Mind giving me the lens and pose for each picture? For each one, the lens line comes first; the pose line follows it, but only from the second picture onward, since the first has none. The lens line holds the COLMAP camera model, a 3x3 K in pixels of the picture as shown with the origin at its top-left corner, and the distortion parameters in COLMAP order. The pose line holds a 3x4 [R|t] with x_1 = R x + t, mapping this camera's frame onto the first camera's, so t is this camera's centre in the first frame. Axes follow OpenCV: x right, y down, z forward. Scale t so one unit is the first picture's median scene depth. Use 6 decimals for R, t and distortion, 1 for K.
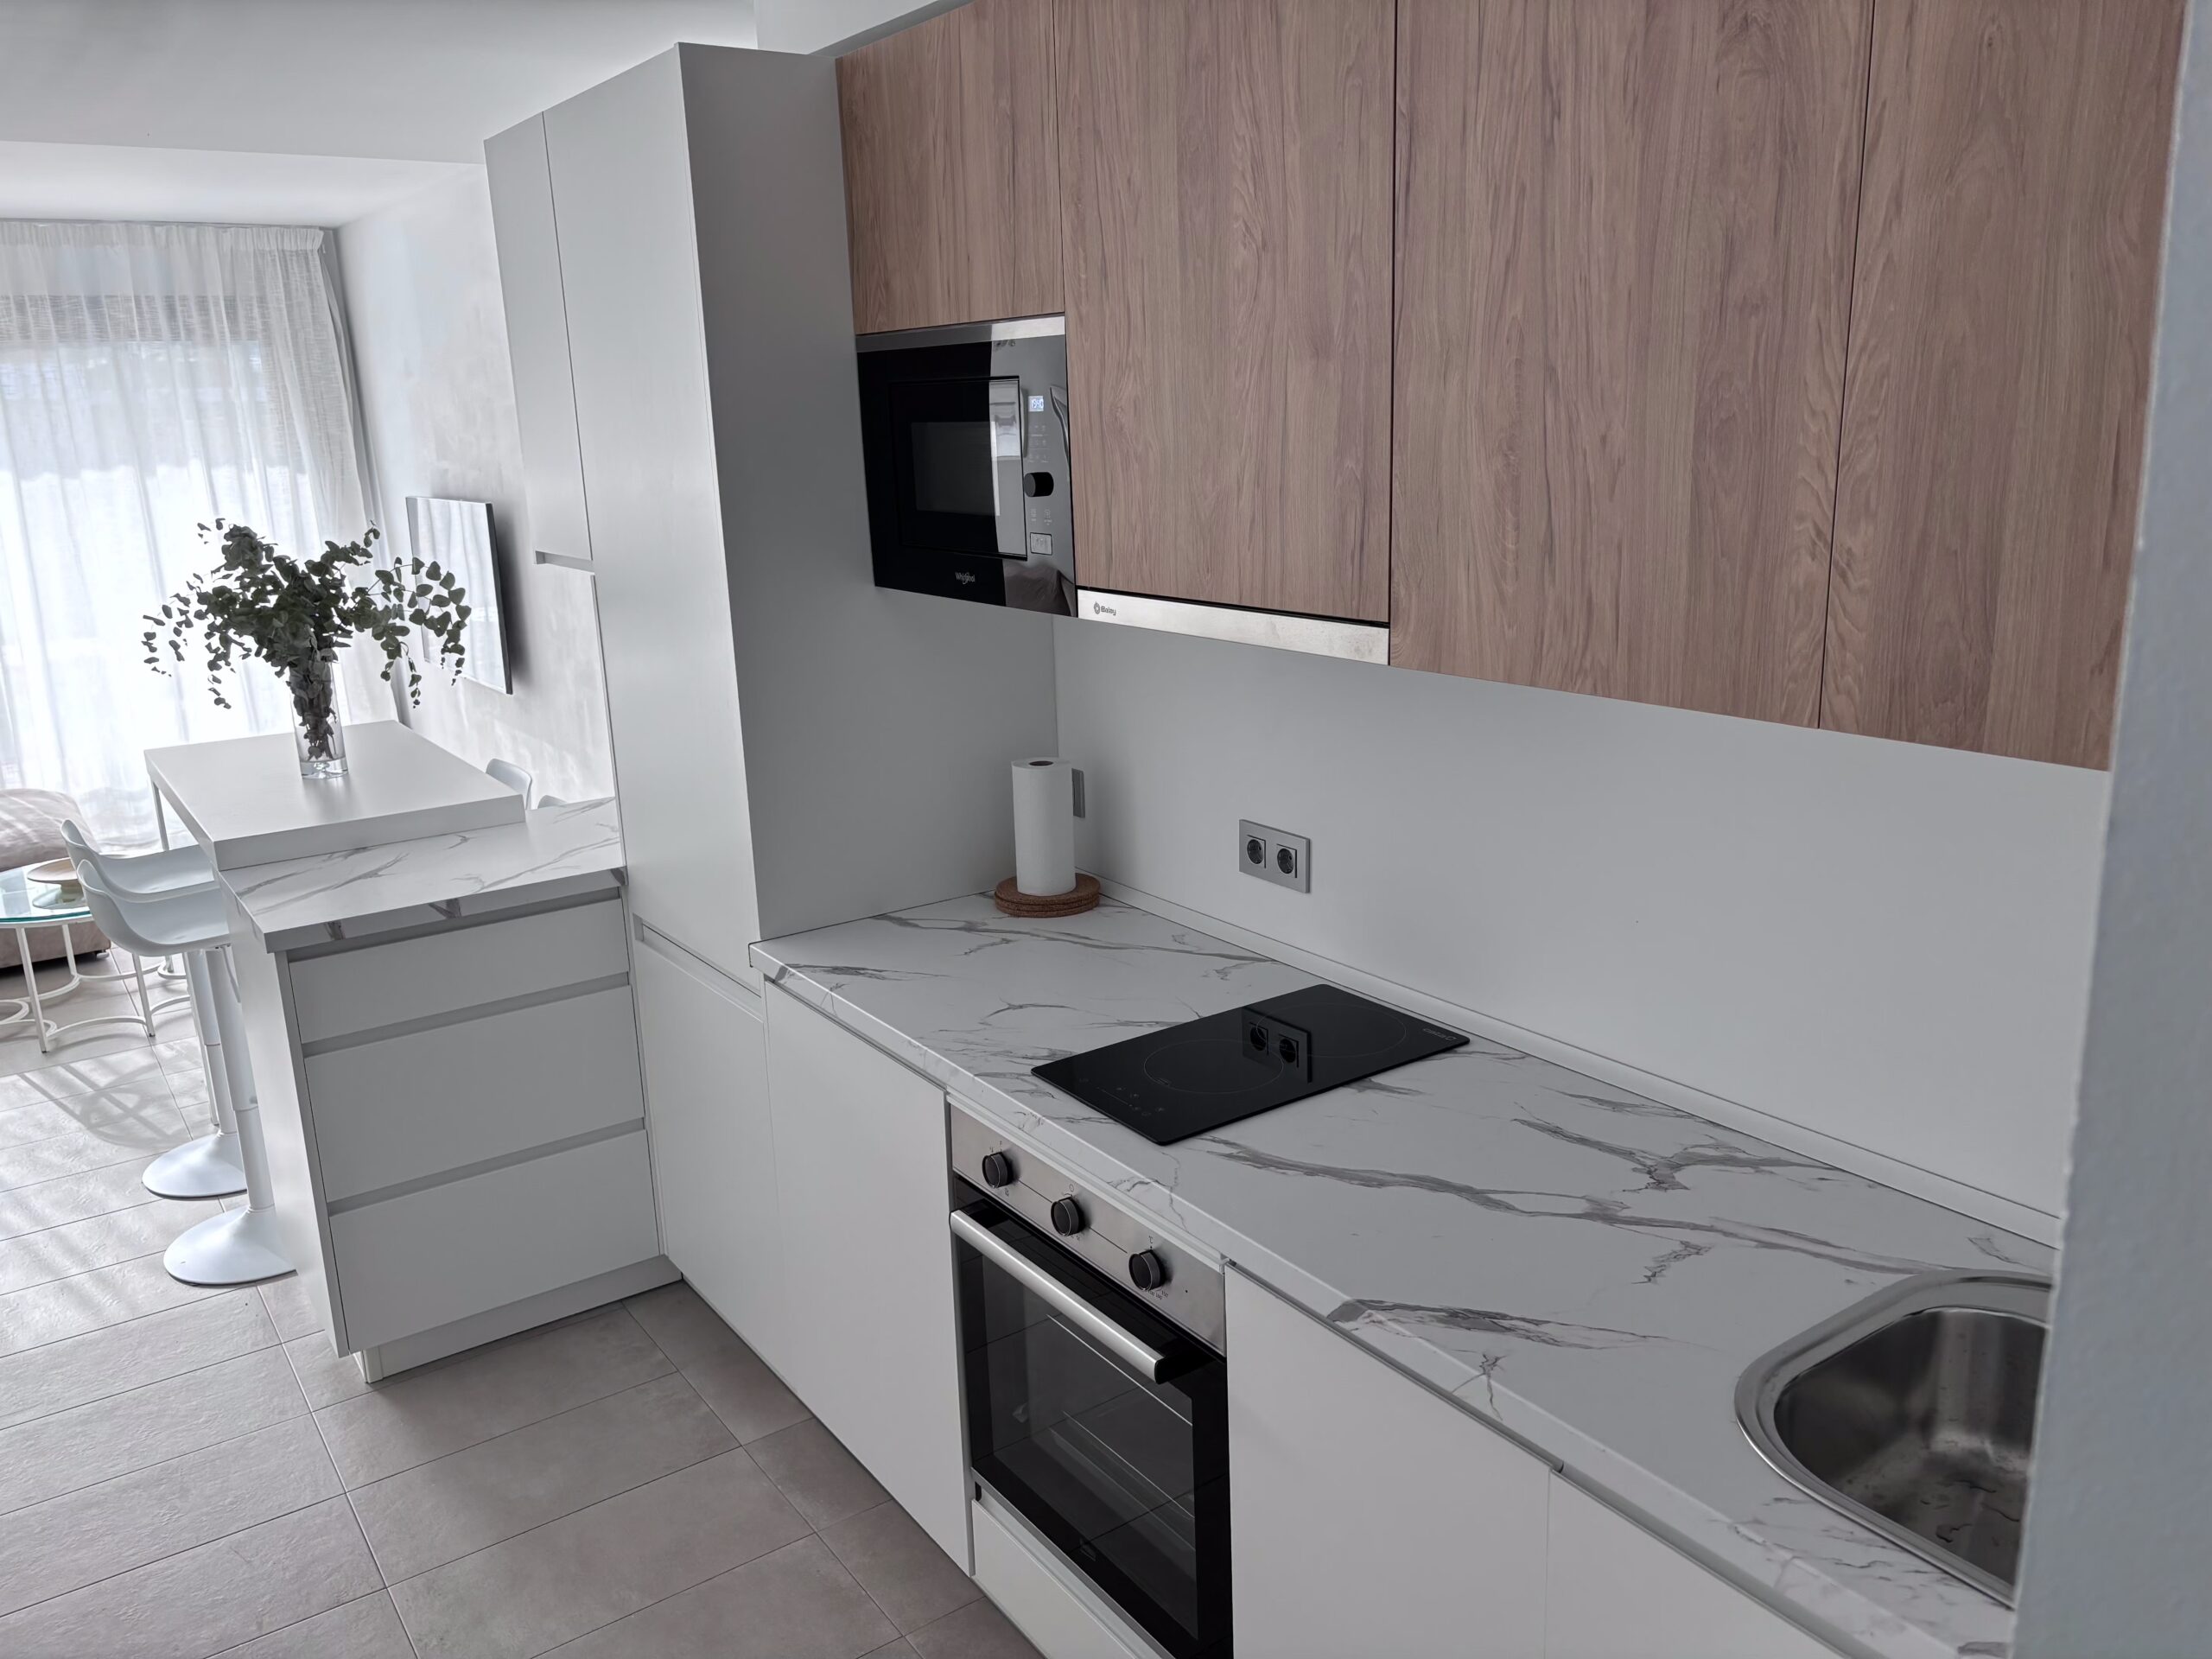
lens RADIAL K [[1667.2, 0, 1089.7], [0, 1667.2, 832.3], [0, 0, 1]] dist [0.026224, -0.006390]
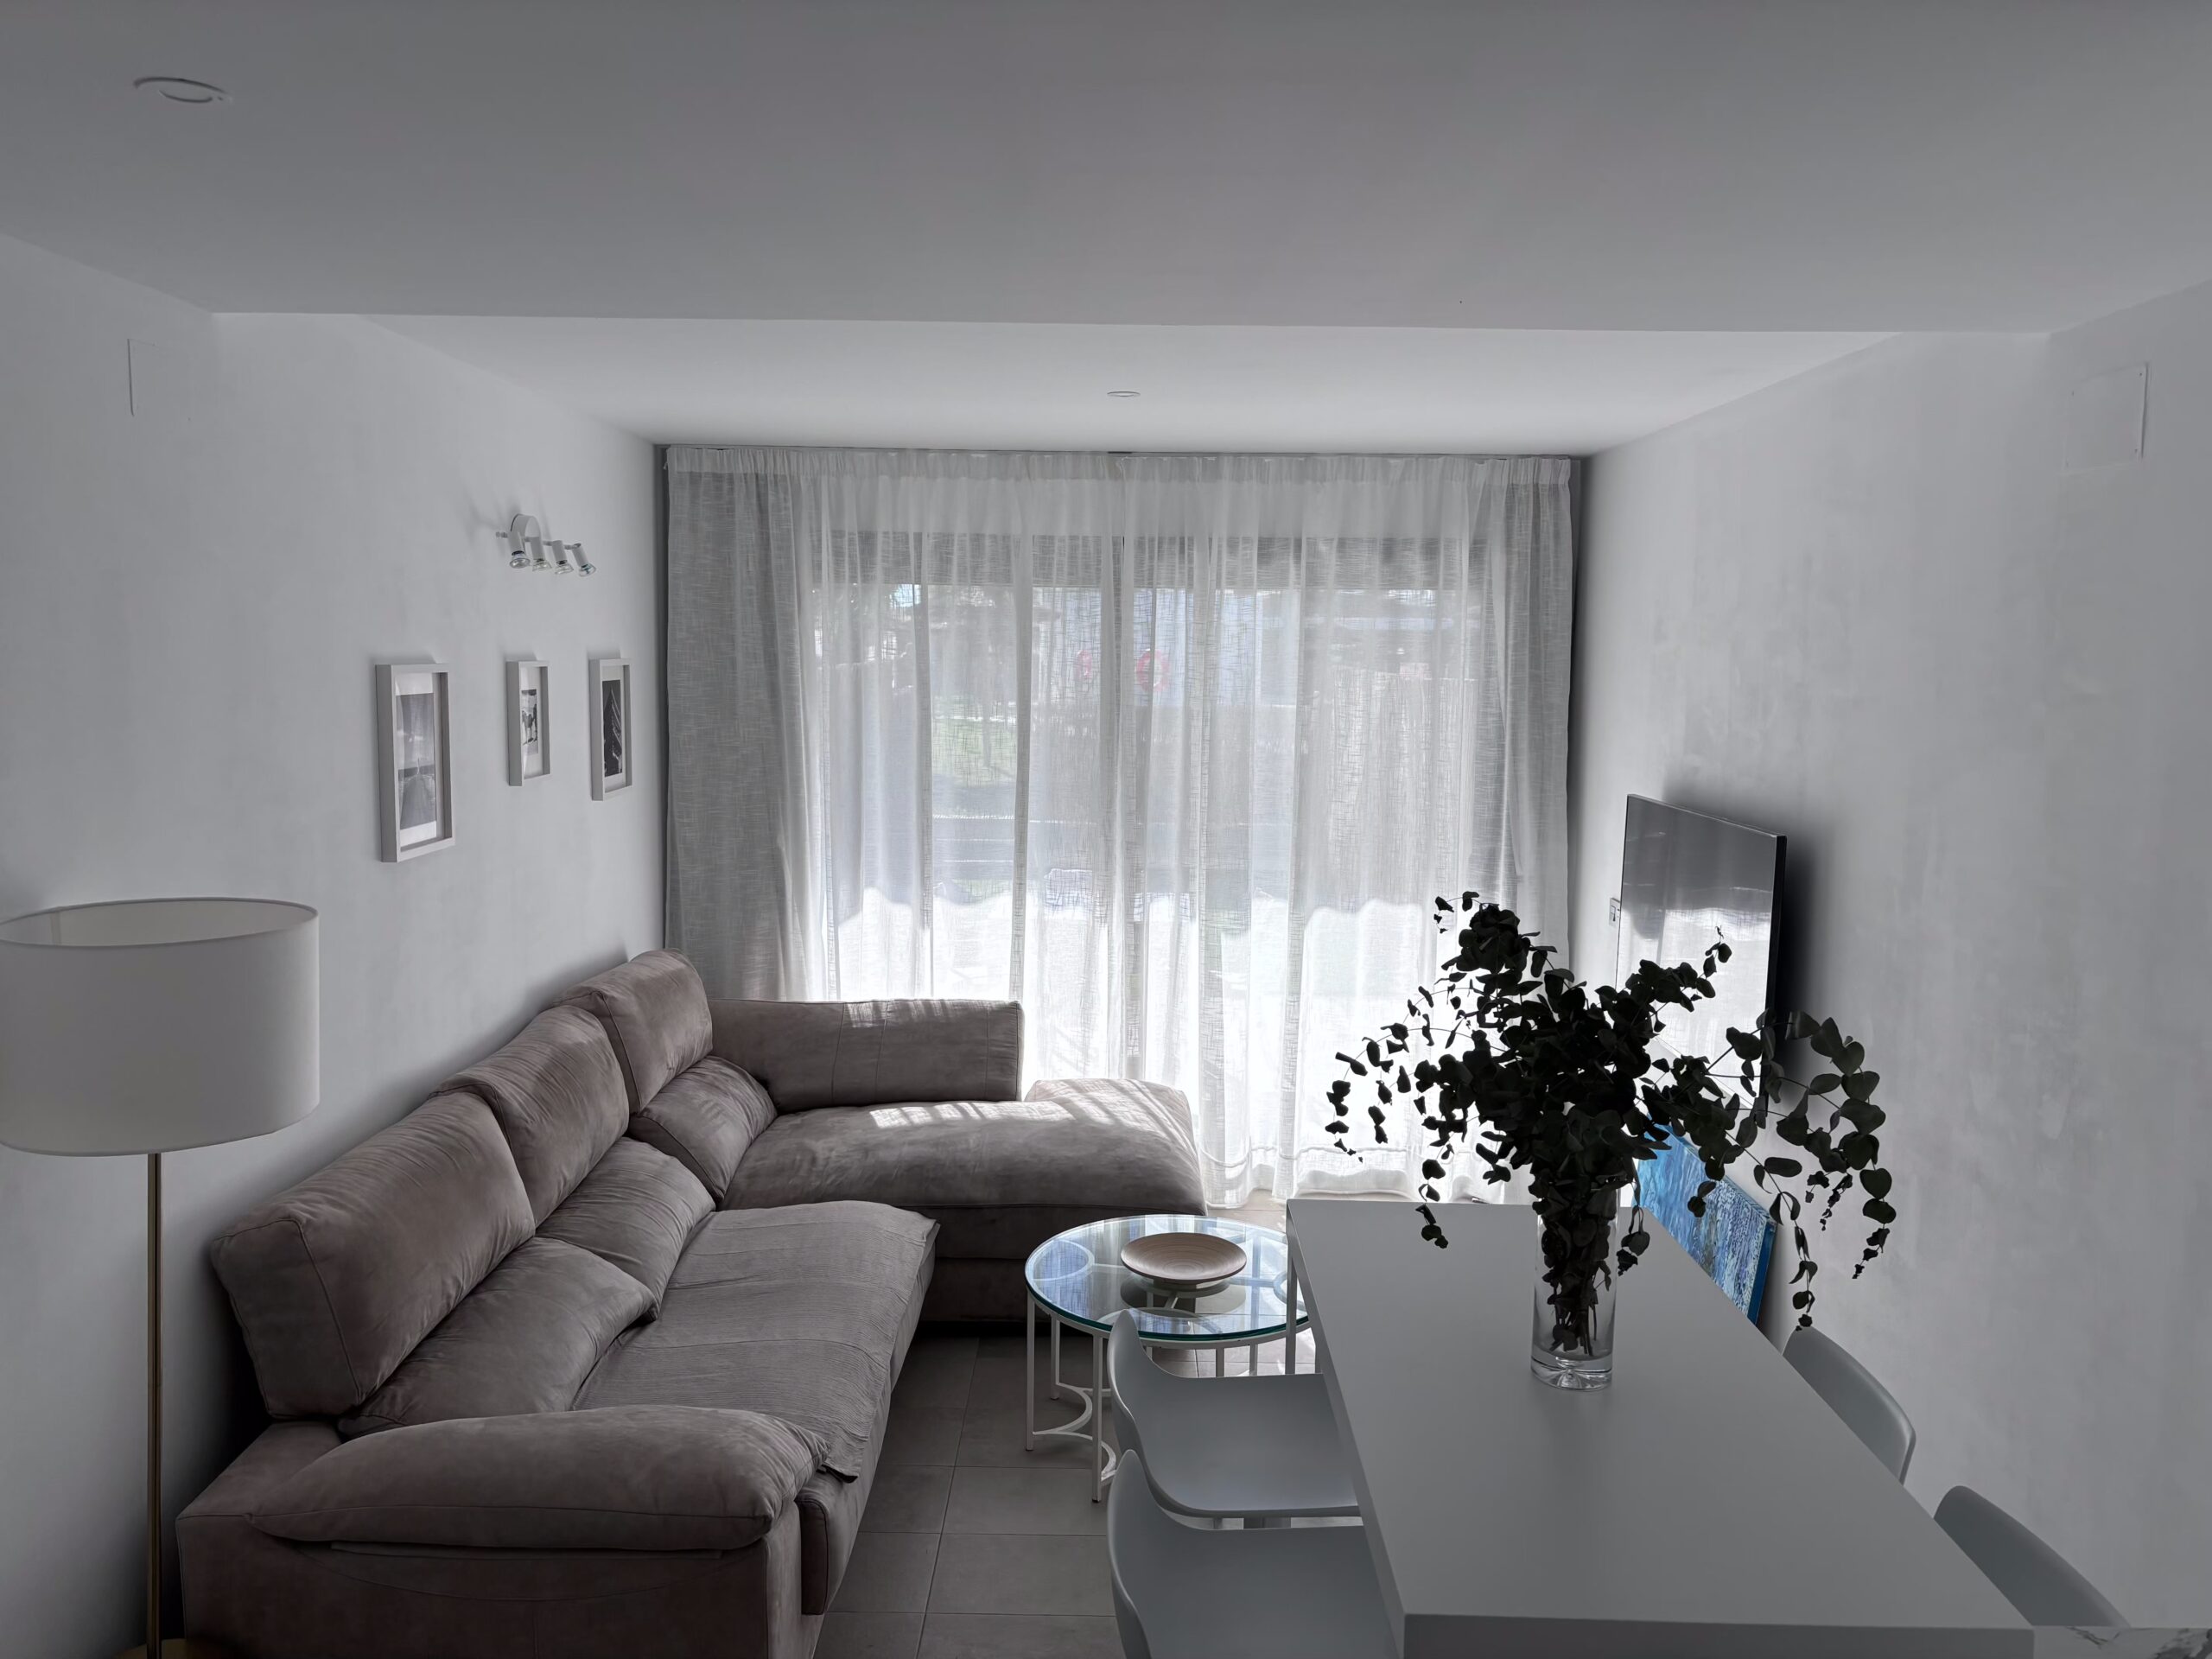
lens RADIAL K [[1667.2, 0, 1089.7], [0, 1667.2, 832.3], [0, 0, 1]] dist [0.026224, -0.006390]
pose [[0.810437, 0.111379, -0.575140, -0.491973], [-0.187035, 0.979573, -0.073854, -0.238753], [0.555166, 0.167425, 0.814714, 0.738940]]
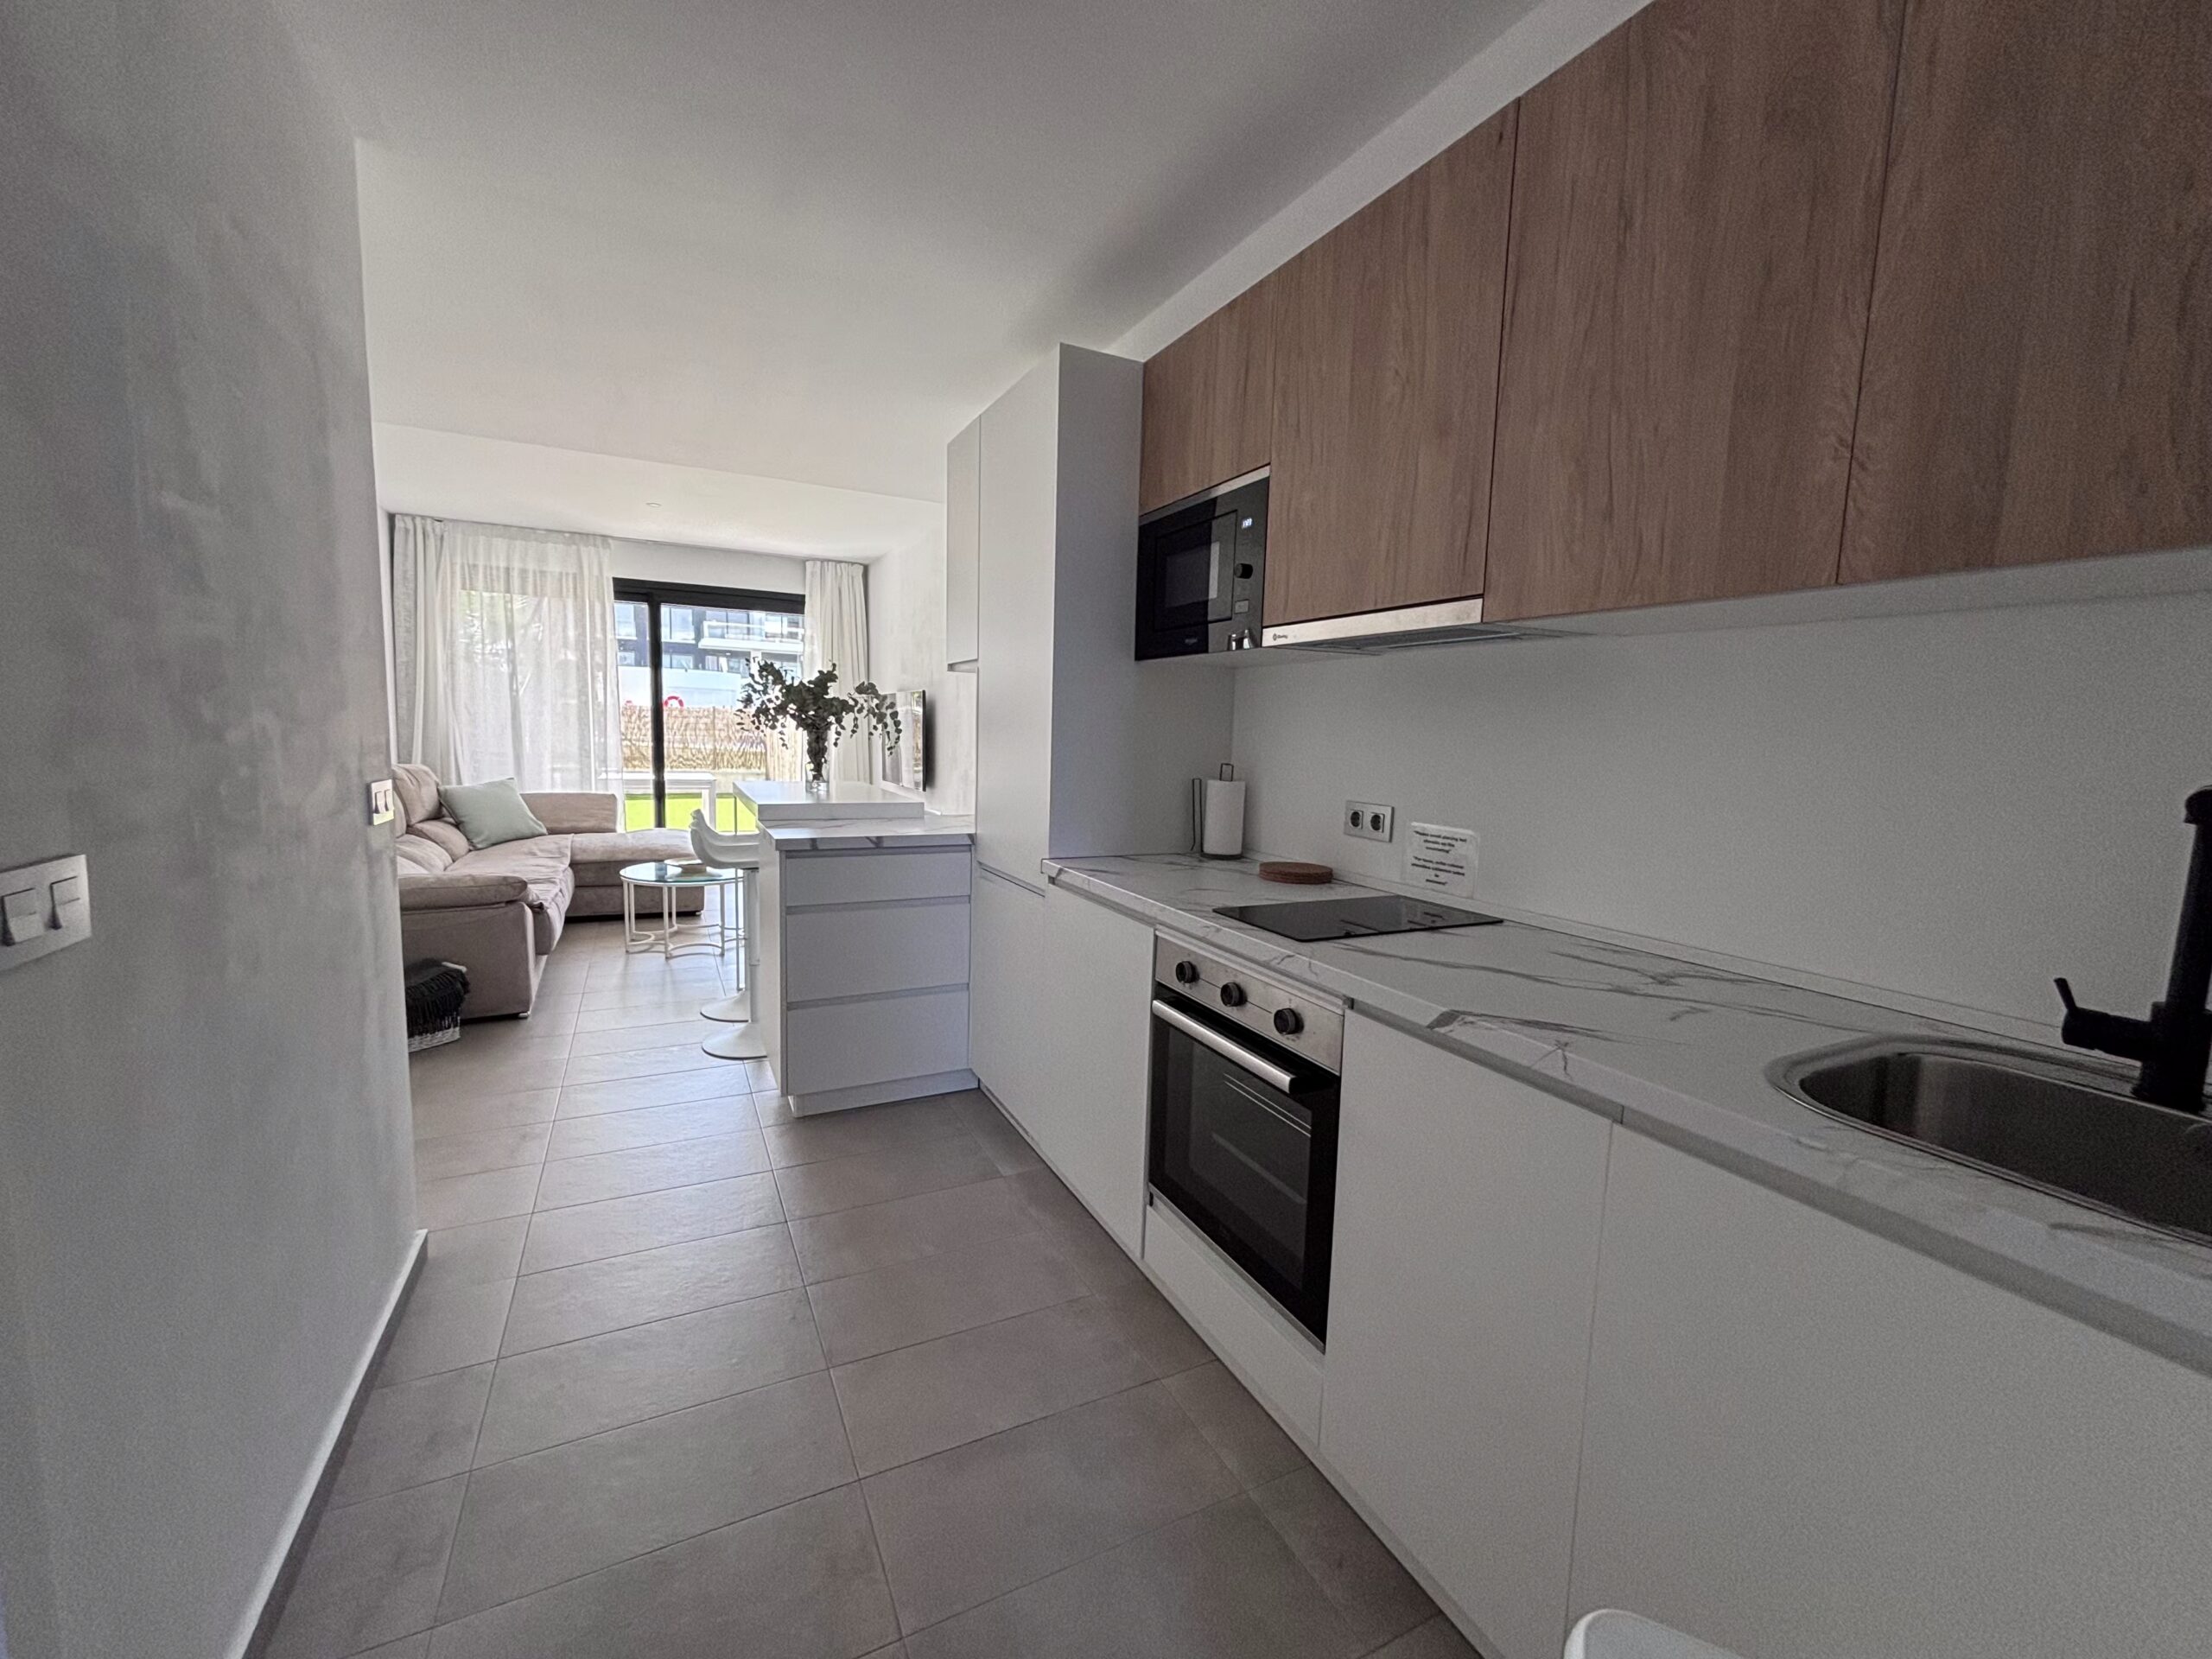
lens RADIAL K [[893.9, 0, 1105.3], [0, 893.9, 822.0], [0, 0, 1]] dist [0.000149, 0.000517]
pose [[0.987959, 0.080418, -0.132171, -0.027828], [-0.098228, 0.986063, -0.134276, 0.167027], [0.119531, 0.145642, 0.982090, 0.133139]]
